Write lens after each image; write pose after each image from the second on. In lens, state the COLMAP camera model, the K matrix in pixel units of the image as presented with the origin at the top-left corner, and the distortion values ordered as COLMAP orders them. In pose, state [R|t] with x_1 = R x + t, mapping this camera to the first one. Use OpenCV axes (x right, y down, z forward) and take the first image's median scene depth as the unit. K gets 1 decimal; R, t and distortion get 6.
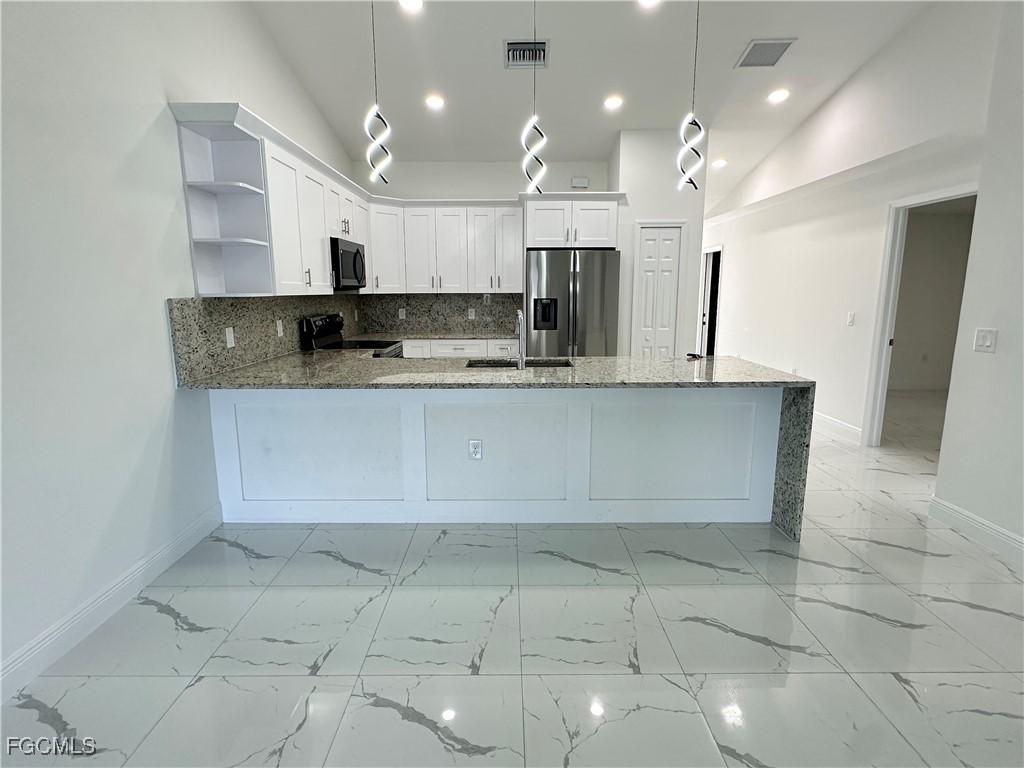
lens RADIAL K [[528.0, 0, 510.0], [0, 528.0, 382.4], [0, 0, 1]] dist [0.001552, 0.002219]
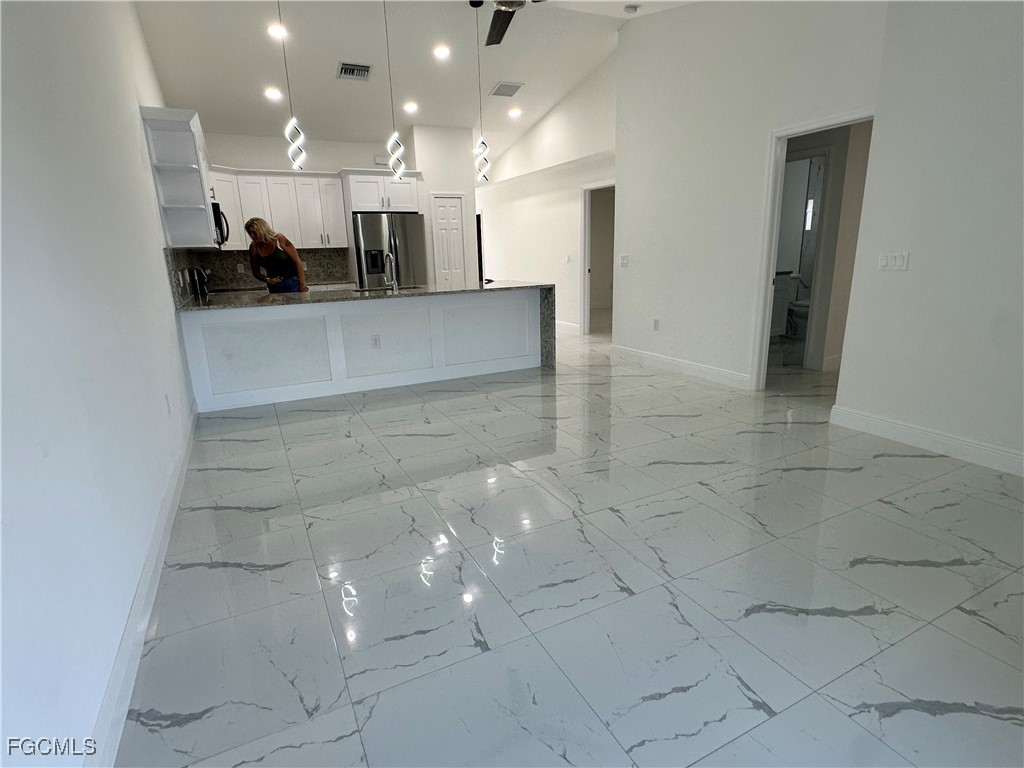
lens RADIAL K [[528.0, 0, 511.8], [0, 528.0, 384.4], [0, 0, 1]] dist [0.001552, 0.002219]
pose [[0.893409, -0.132925, 0.429129, -0.435501], [0.102372, 0.990330, 0.093629, 0.160273], [-0.437425, -0.039718, 0.898377, -0.674727]]
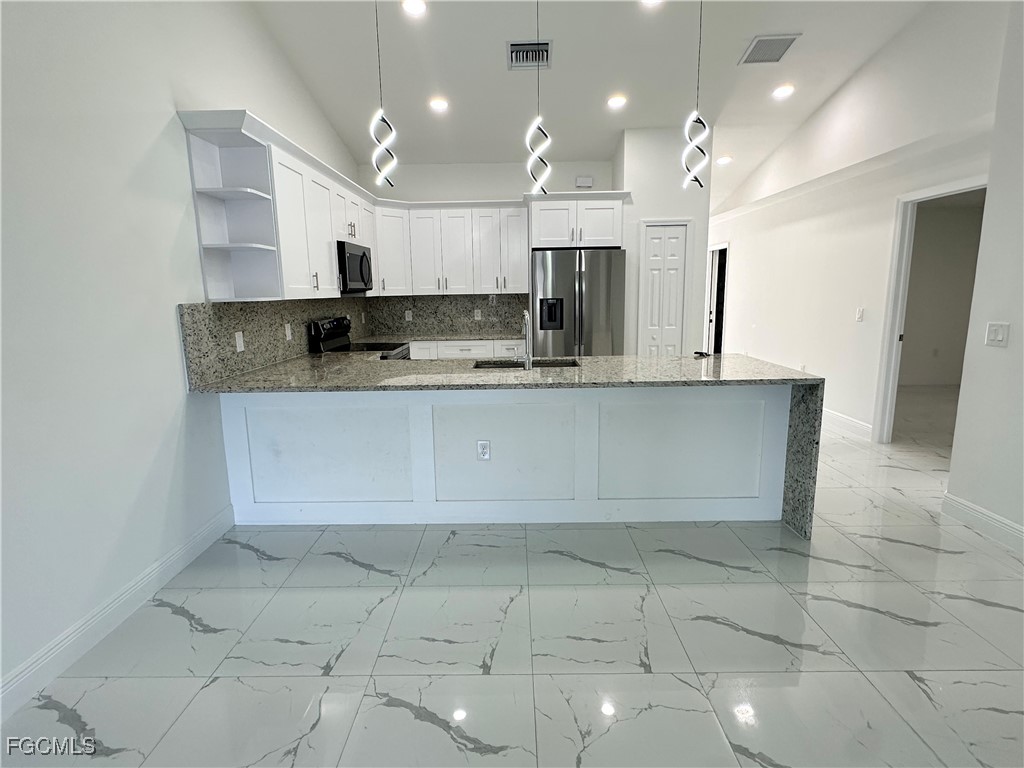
lens RADIAL K [[528.0, 0, 509.1], [0, 528.0, 381.8], [0, 0, 1]] dist [0.001552, 0.002219]
pose [[0.999825, -0.011977, -0.014349, -0.001086], [0.011956, 0.999927, -0.001578, -0.000492], [0.014367, 0.001406, 0.999896, -0.002810]]
